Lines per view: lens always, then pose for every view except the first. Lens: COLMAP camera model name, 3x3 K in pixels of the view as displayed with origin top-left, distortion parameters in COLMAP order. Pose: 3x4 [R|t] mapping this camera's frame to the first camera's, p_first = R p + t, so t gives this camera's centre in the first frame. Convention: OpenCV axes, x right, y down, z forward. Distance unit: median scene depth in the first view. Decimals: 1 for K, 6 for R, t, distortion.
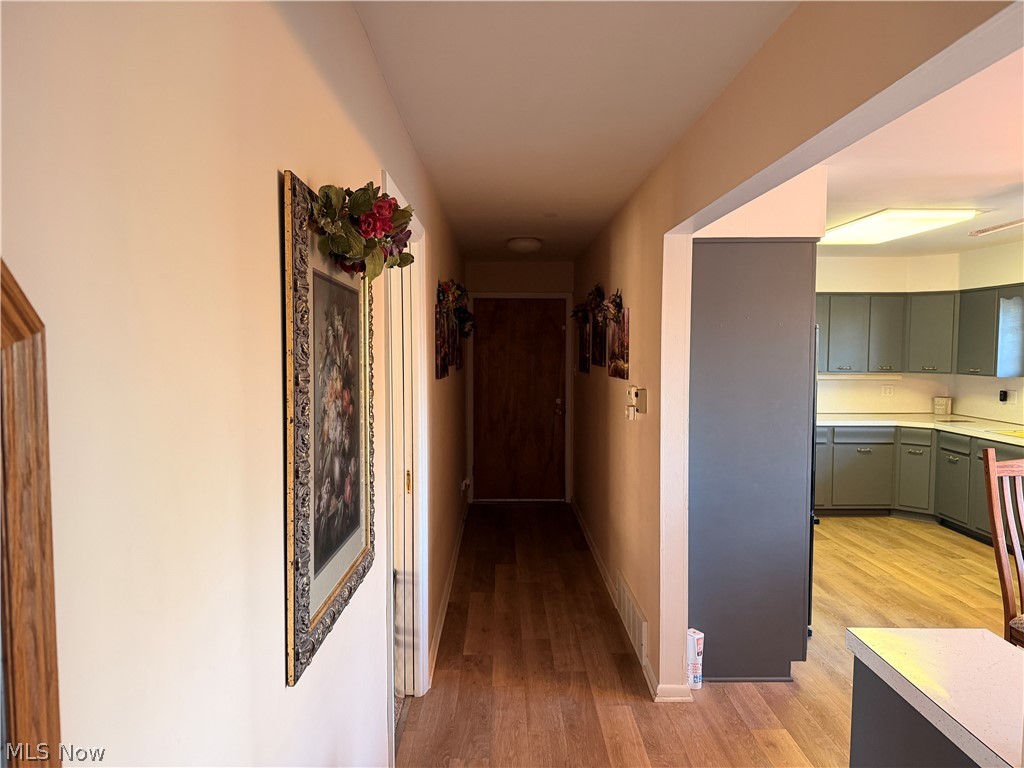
lens RADIAL K [[714.9, 0, 510.6], [0, 714.9, 387.6], [0, 0, 1]] dist [-0.008539, -0.004256]
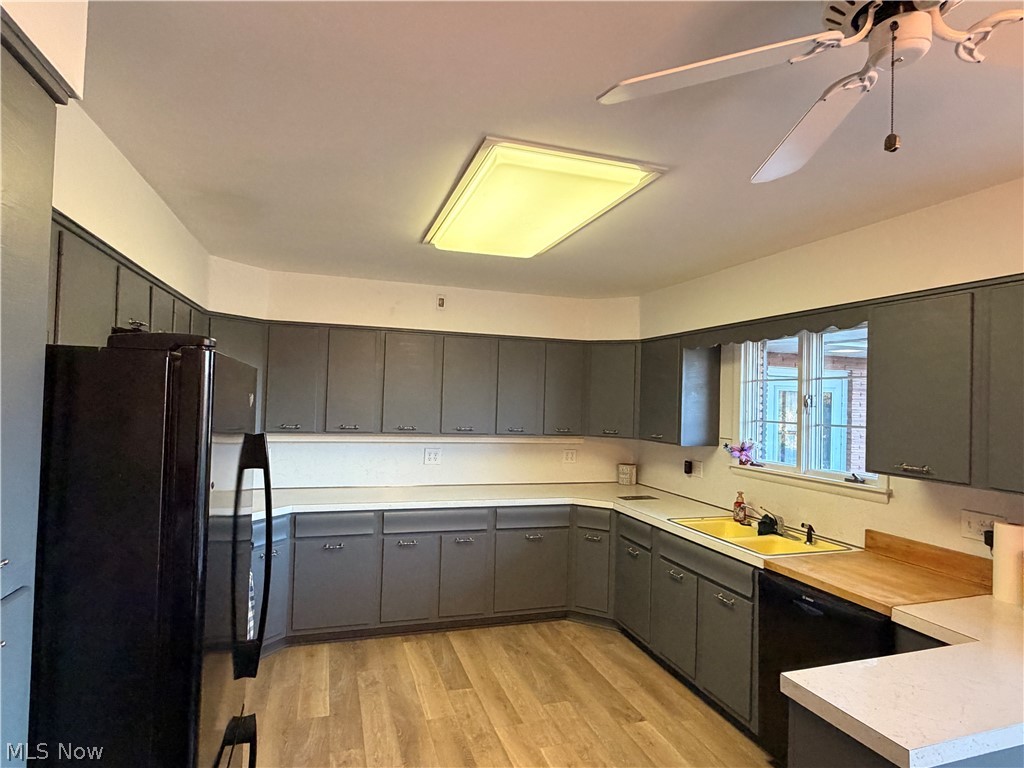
lens RADIAL K [[557.5, 0, 512.2], [0, 557.5, 384.6], [0, 0, 1]] dist [-0.004798, -0.000528]
pose [[0.954715, 0.033322, 0.295649, 0.292027], [-0.008534, 0.996367, -0.084740, -0.026474], [-0.297399, 0.078380, 0.951531, 0.421508]]
